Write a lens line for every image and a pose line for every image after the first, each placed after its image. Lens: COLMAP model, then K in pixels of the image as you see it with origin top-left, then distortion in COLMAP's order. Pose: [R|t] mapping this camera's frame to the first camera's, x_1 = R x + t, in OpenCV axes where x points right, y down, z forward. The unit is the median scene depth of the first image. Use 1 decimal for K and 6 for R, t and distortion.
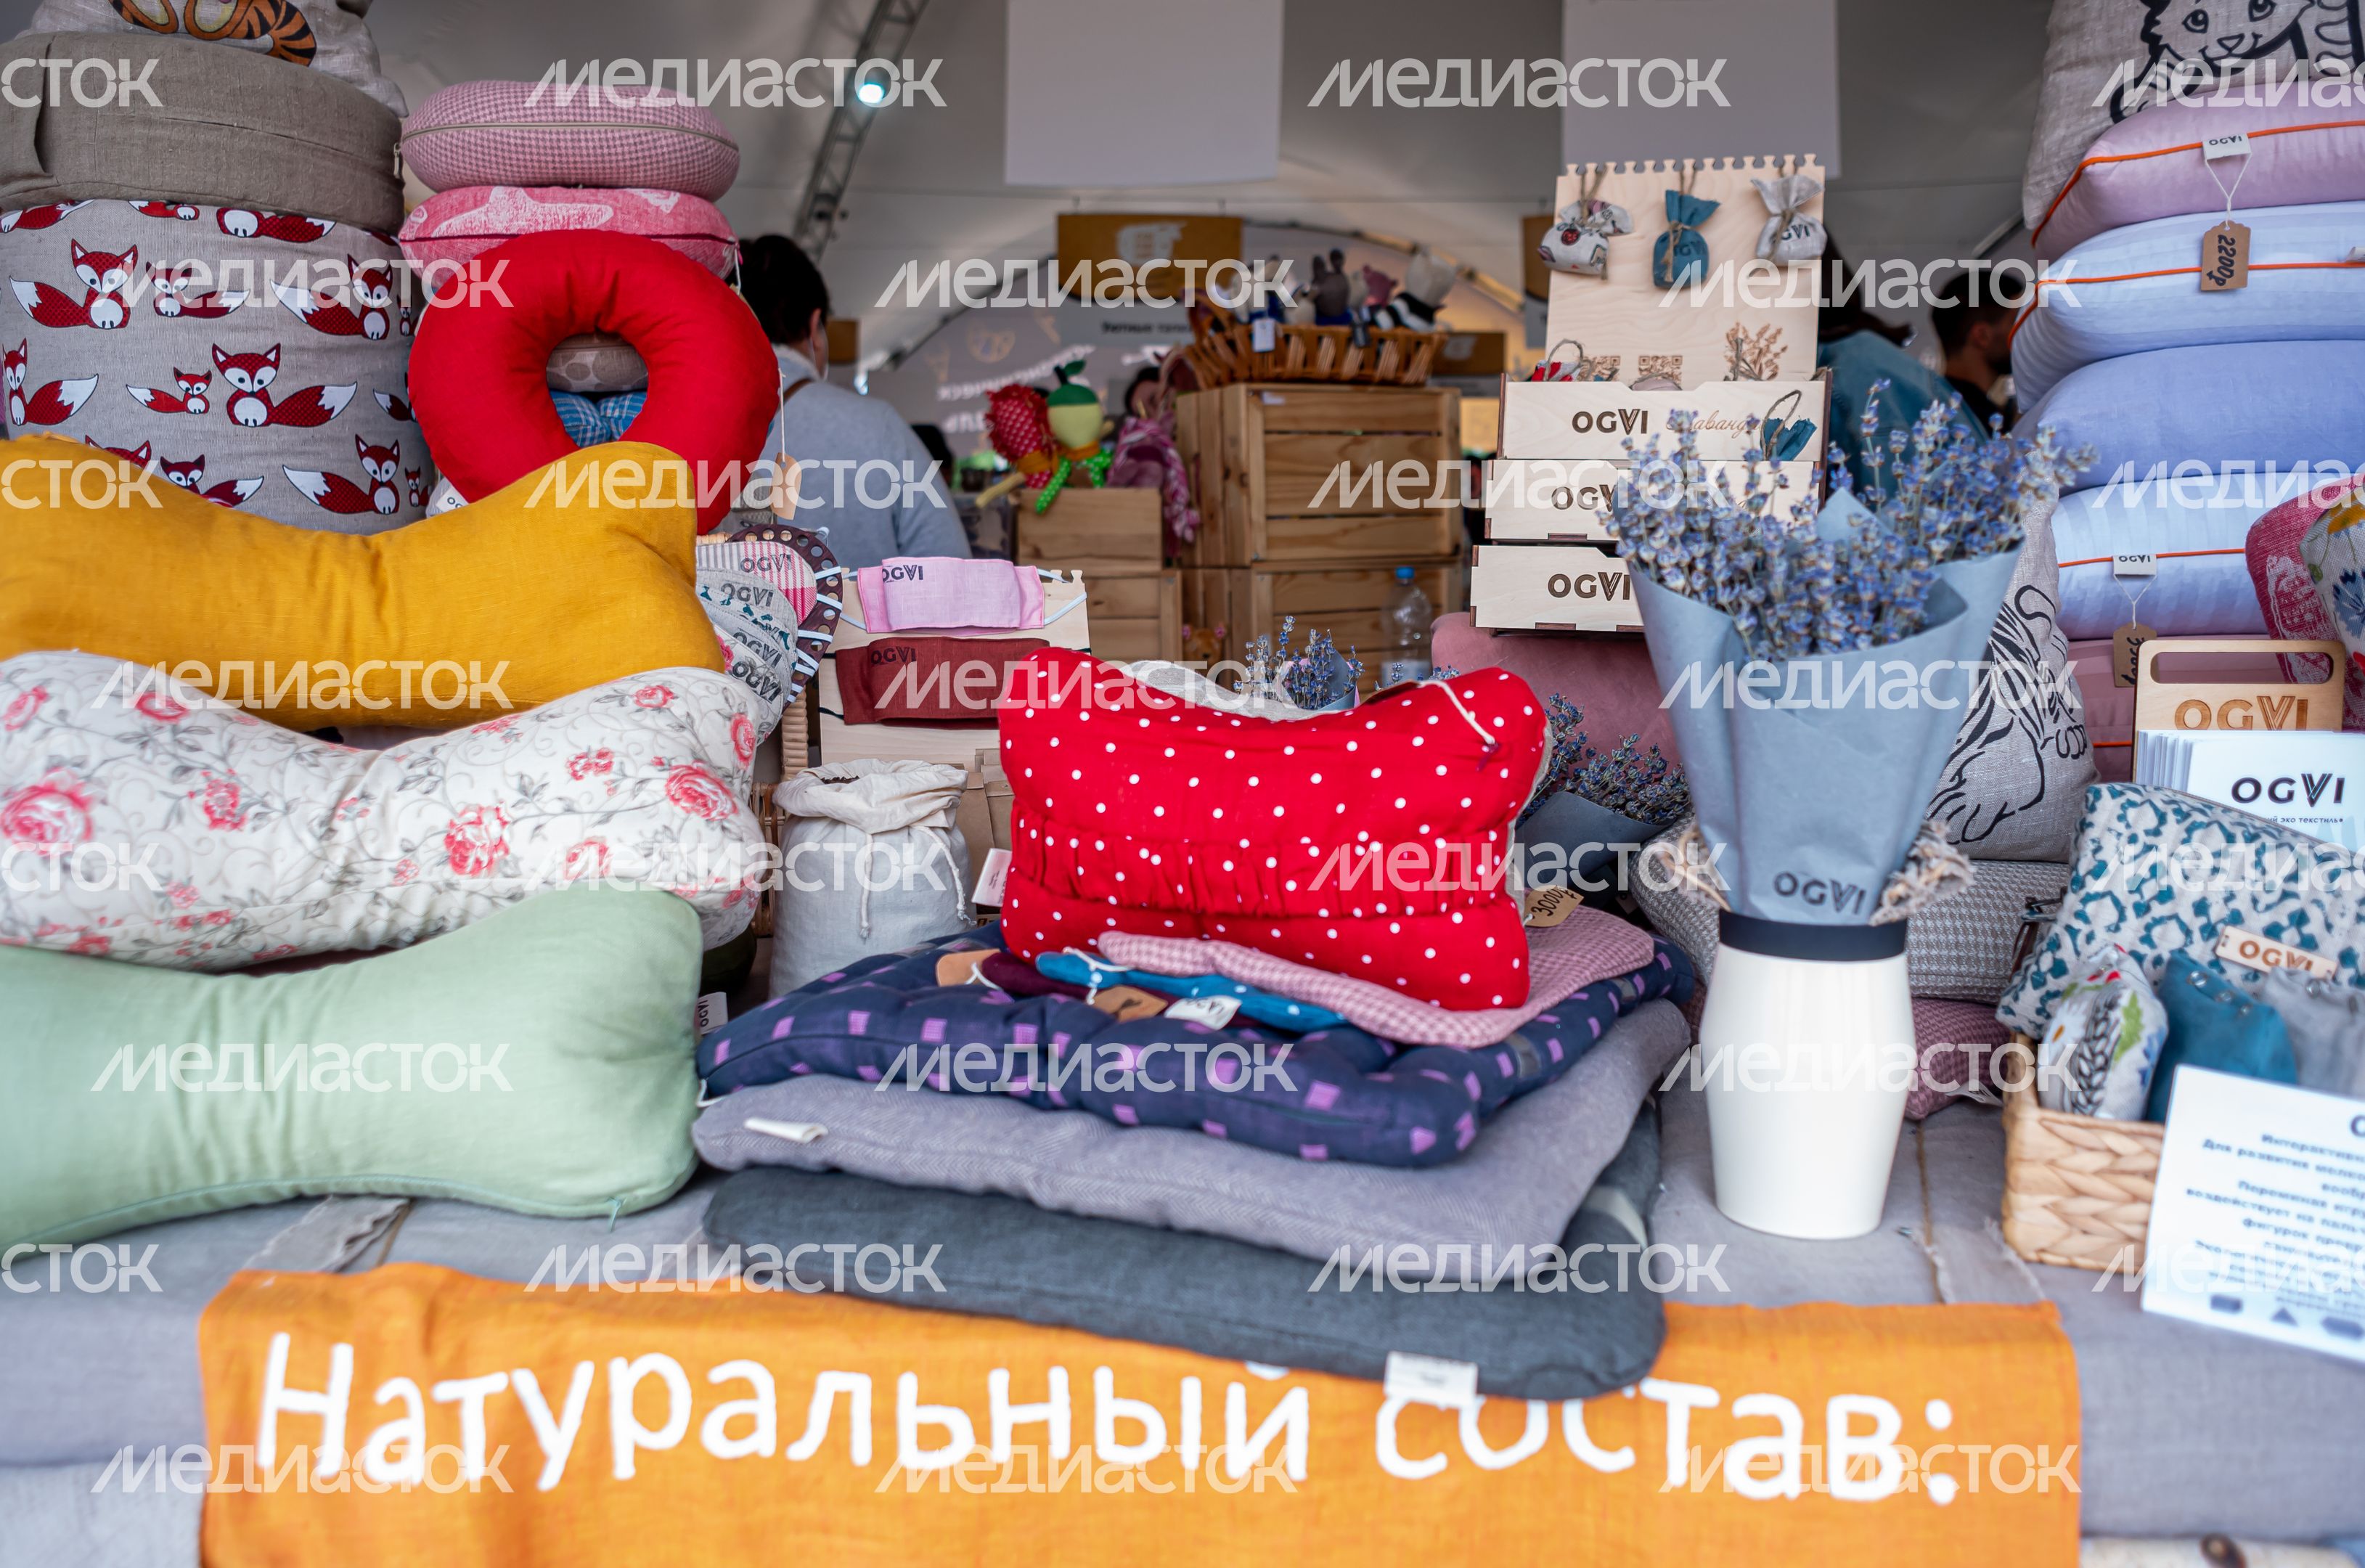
lens RADIAL K [[2053.0, 0, 1352.7], [0, 2053.0, 787.0], [0, 0, 1]] dist [-0.050046, 0.082623]
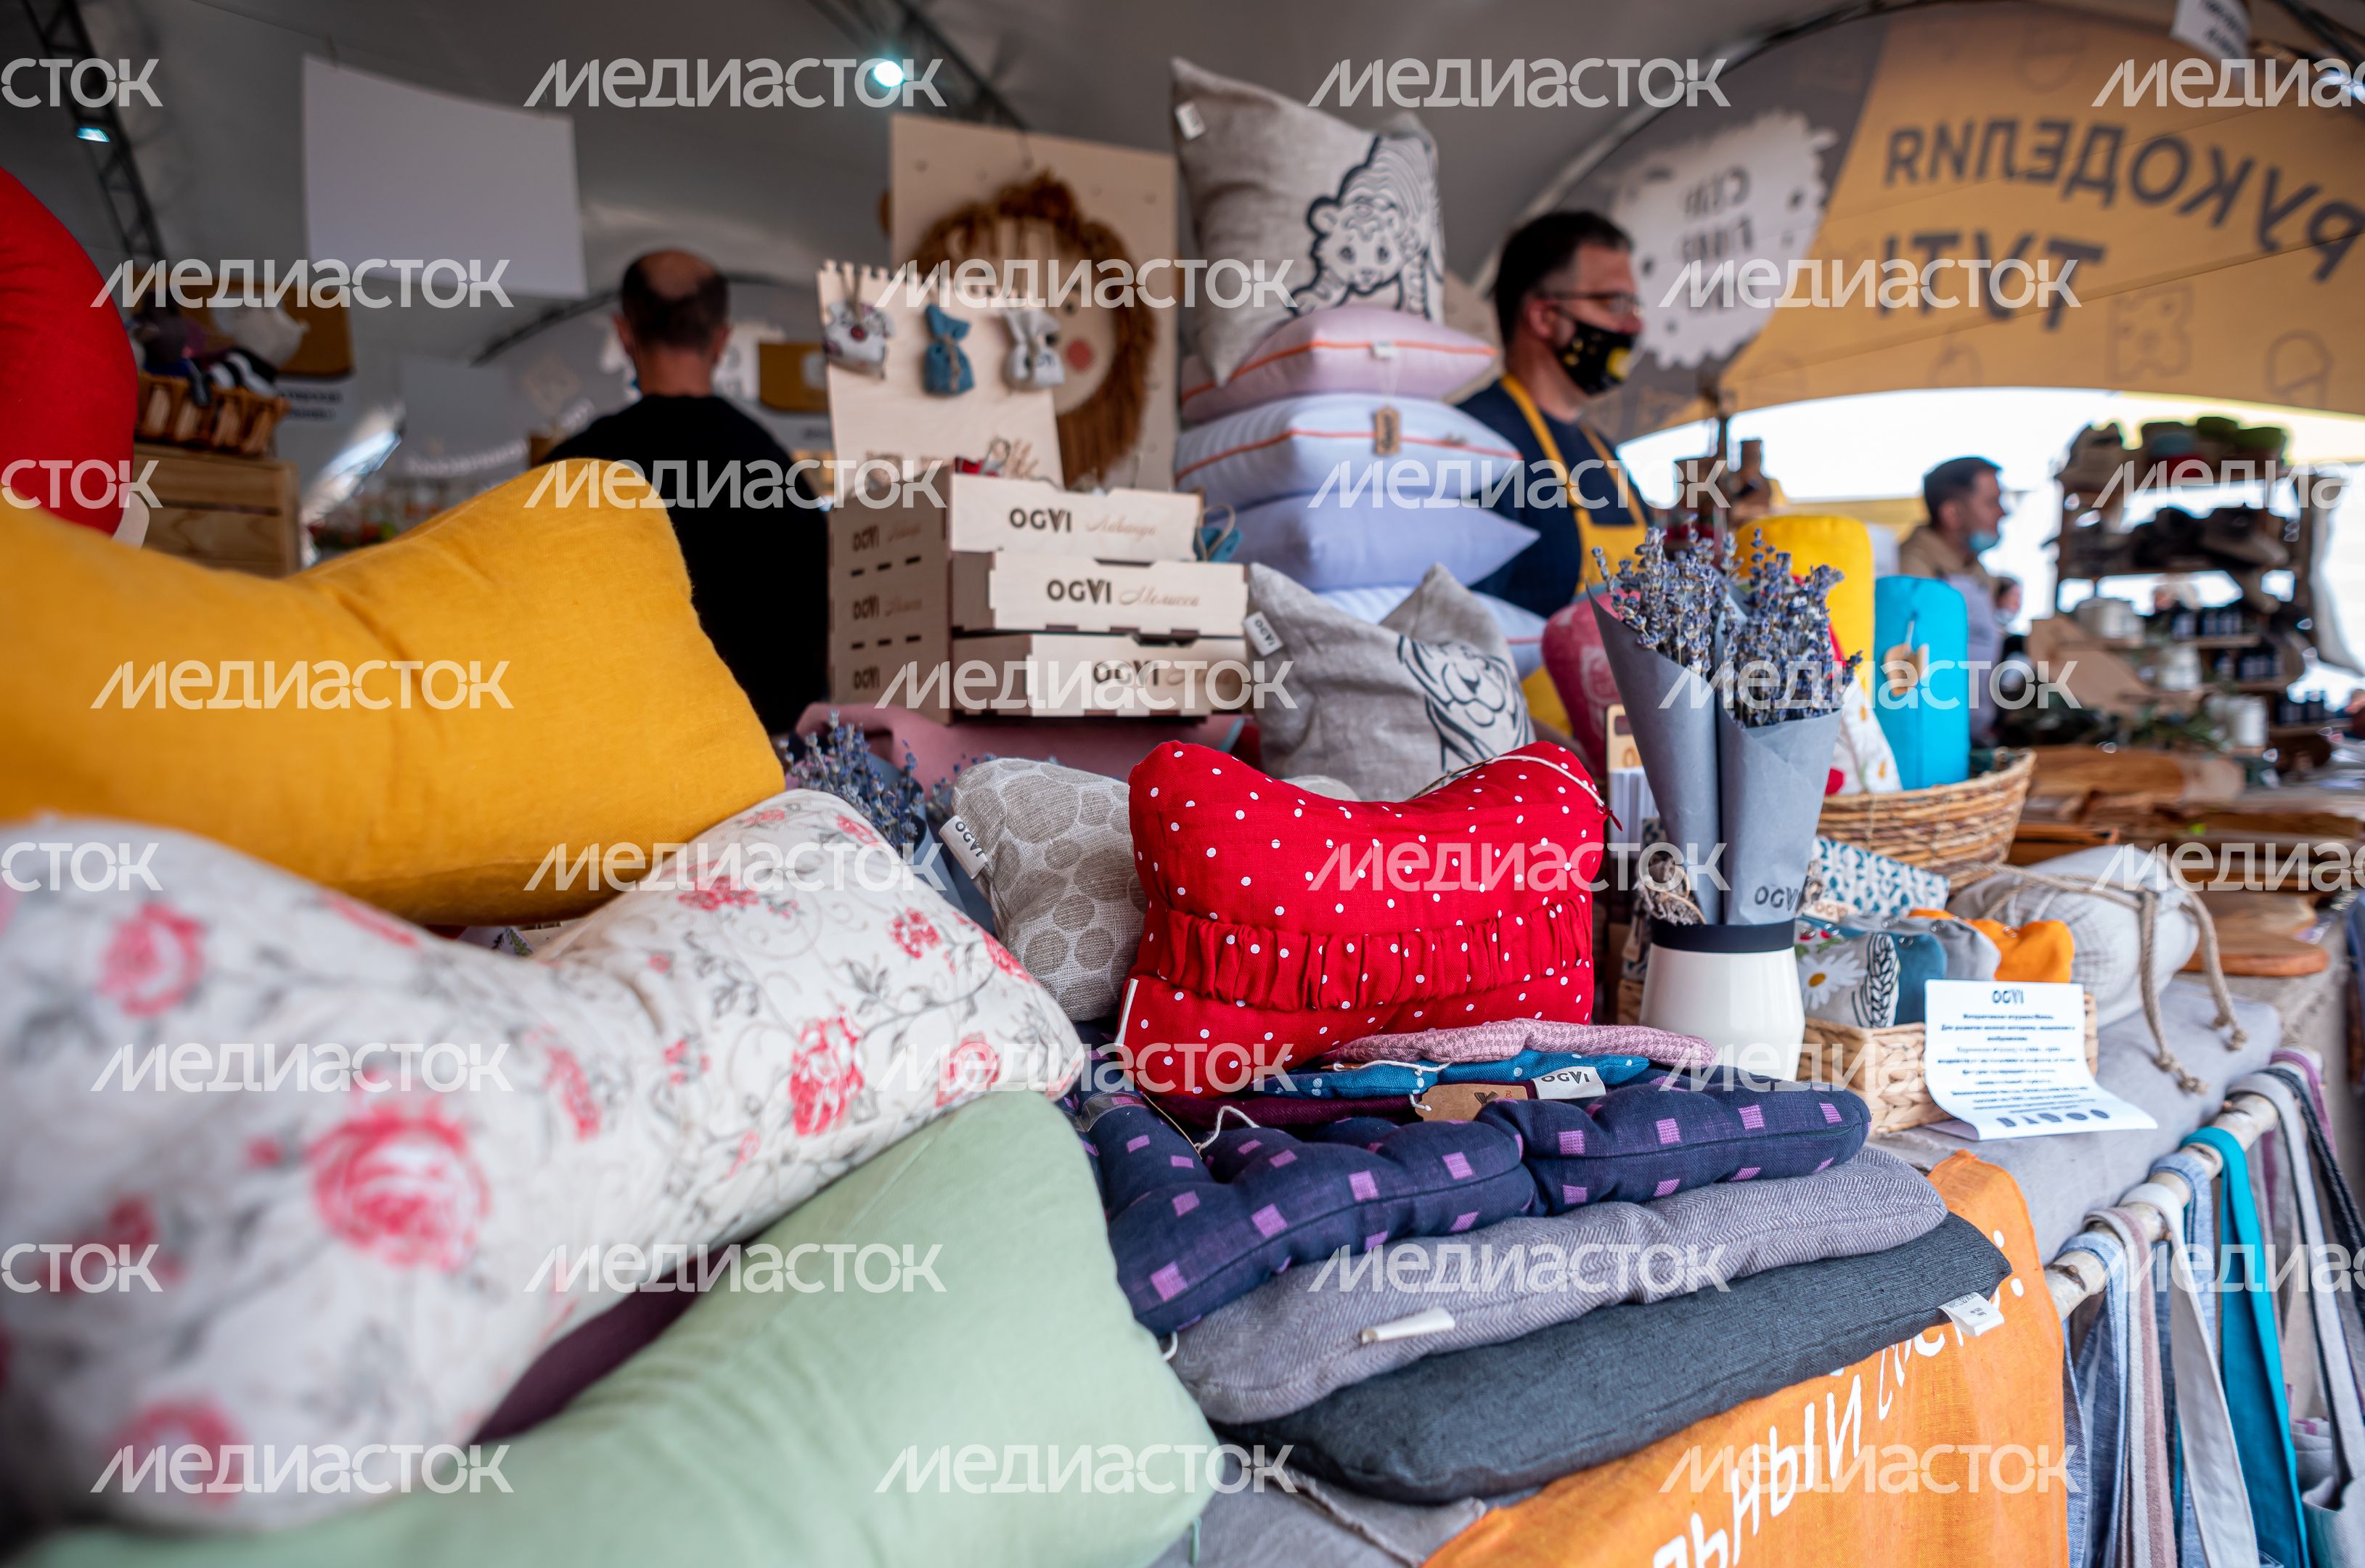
lens RADIAL K [[1760.9, 0, 1182.5], [0, 1760.9, 784.0], [0, 0, 1]] dist [-0.051952, 0.001977]
pose [[0.561757, -0.056957, 0.825339, -0.809000], [0.091024, 0.995826, 0.006768, -0.057011], [-0.822280, 0.071324, 0.564596, 0.596298]]
